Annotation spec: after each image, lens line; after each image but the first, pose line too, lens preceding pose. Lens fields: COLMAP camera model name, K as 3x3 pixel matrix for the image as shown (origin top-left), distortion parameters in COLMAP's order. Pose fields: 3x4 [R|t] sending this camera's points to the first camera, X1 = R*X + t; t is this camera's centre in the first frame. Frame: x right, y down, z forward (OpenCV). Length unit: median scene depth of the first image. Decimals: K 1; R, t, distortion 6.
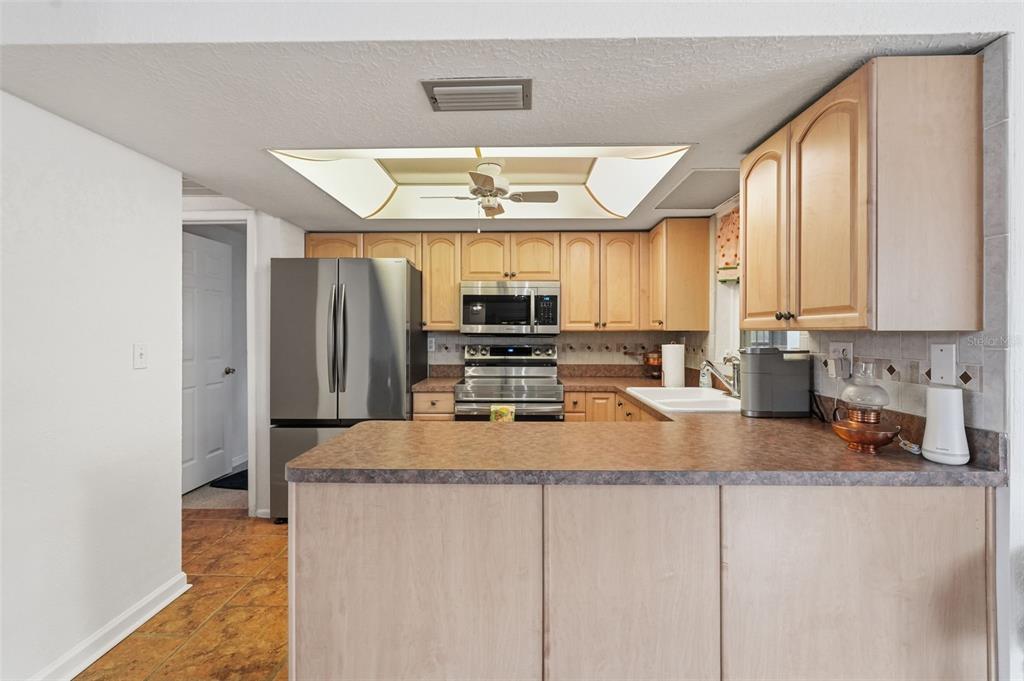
lens RADIAL K [[451.9, 0, 510.8], [0, 451.9, 332.7], [0, 0, 1]] dist [0.000200, -0.000233]
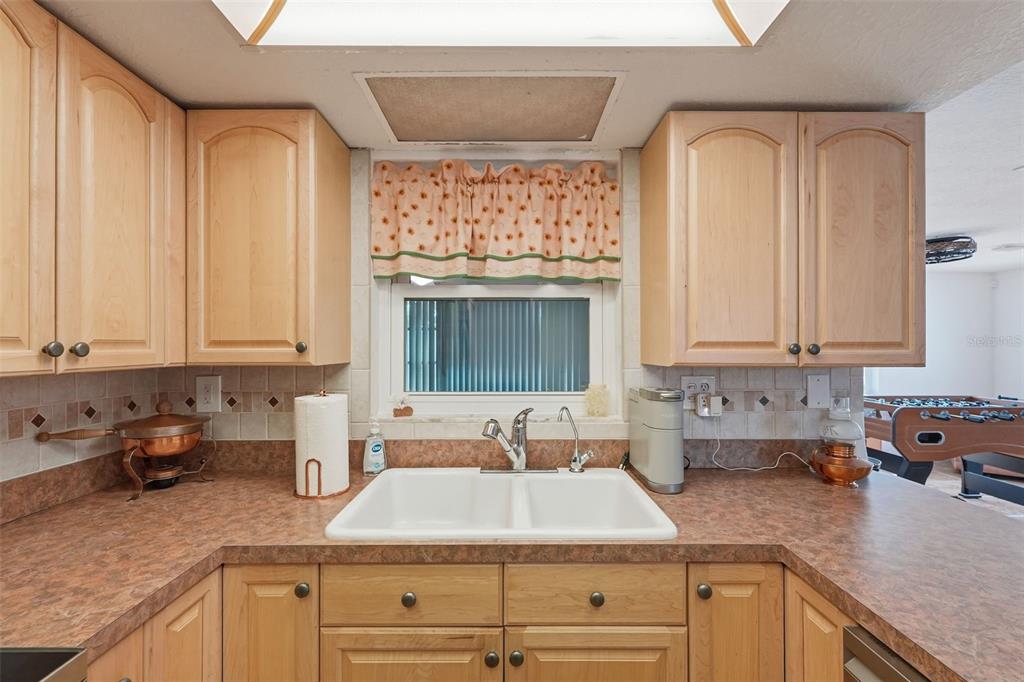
lens RADIAL K [[453.9, 0, 509.8], [0, 453.9, 344.1], [0, 0, 1]] dist [0.001299, 0.000004]
pose [[-0.025532, 0.003930, 0.999666, -0.099616], [0.002212, 0.999990, -0.003875, -0.023747], [-0.999672, 0.002112, -0.025540, 0.829477]]
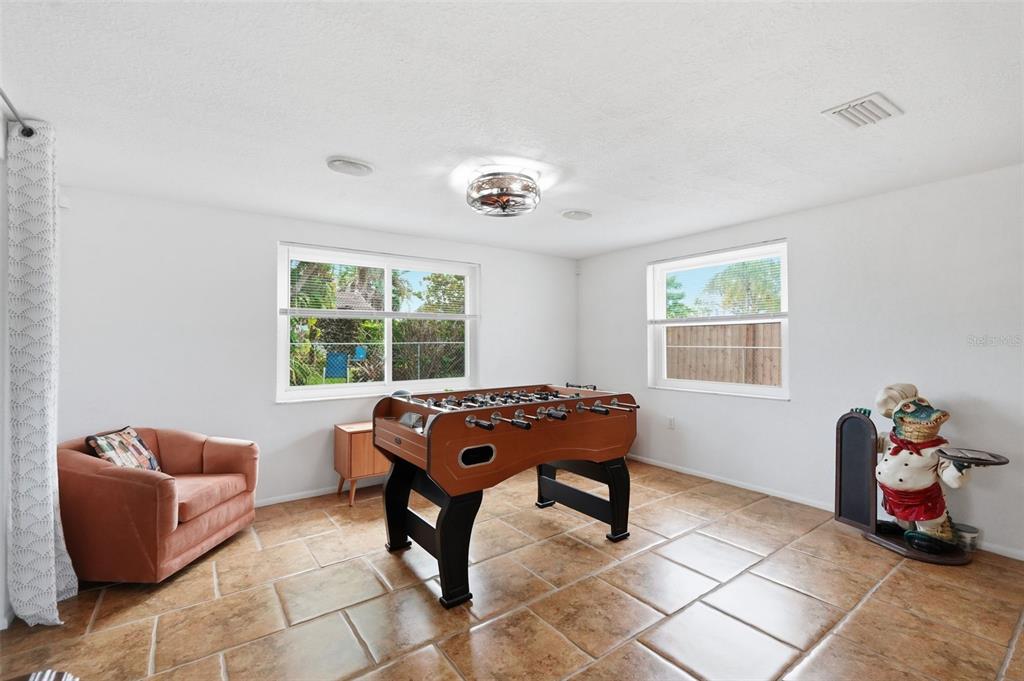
lens RADIAL K [[451.7, 0, 517.3], [0, 451.7, 337.3], [0, 0, 1]] dist [0.000014, 0.000017]
pose [[-0.611343, 0.012801, 0.791262, 0.349998], [0.006872, 0.999917, -0.010867, 0.019138], [-0.791336, -0.001206, -0.611380, 0.191501]]
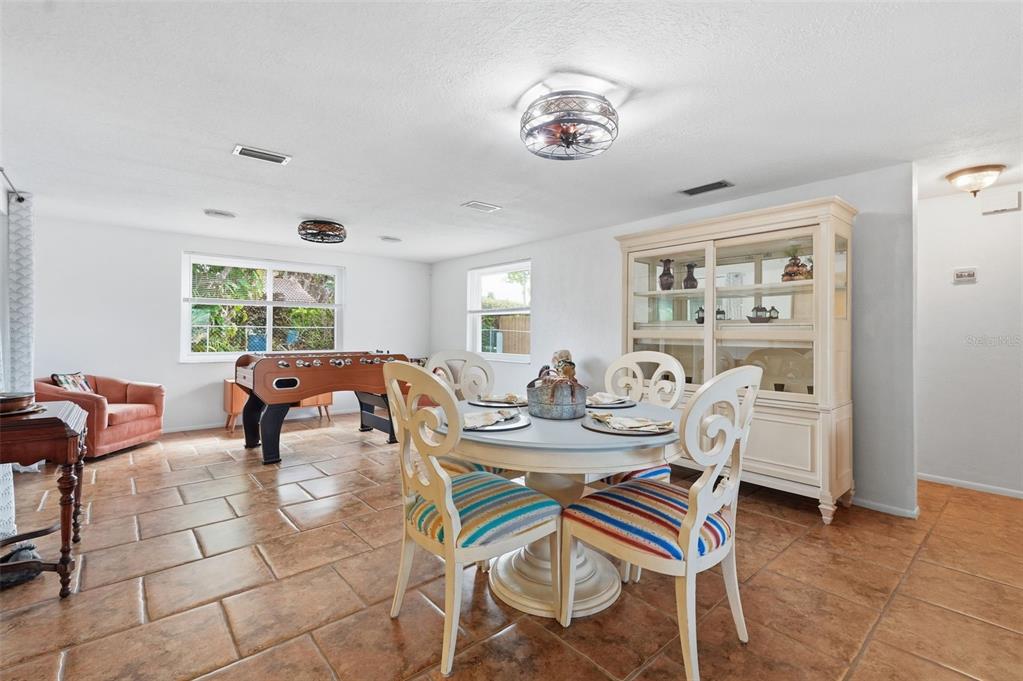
lens RADIAL K [[454.3, 0, 511.8], [0, 454.3, 331.8], [0, 0, 1]] dist [0.001563, -0.000324]
pose [[-0.669051, -0.004608, 0.743202, -0.431375], [-0.006707, 0.999977, 0.000162, 0.046790], [-0.743186, -0.004876, -0.669067, 0.192234]]
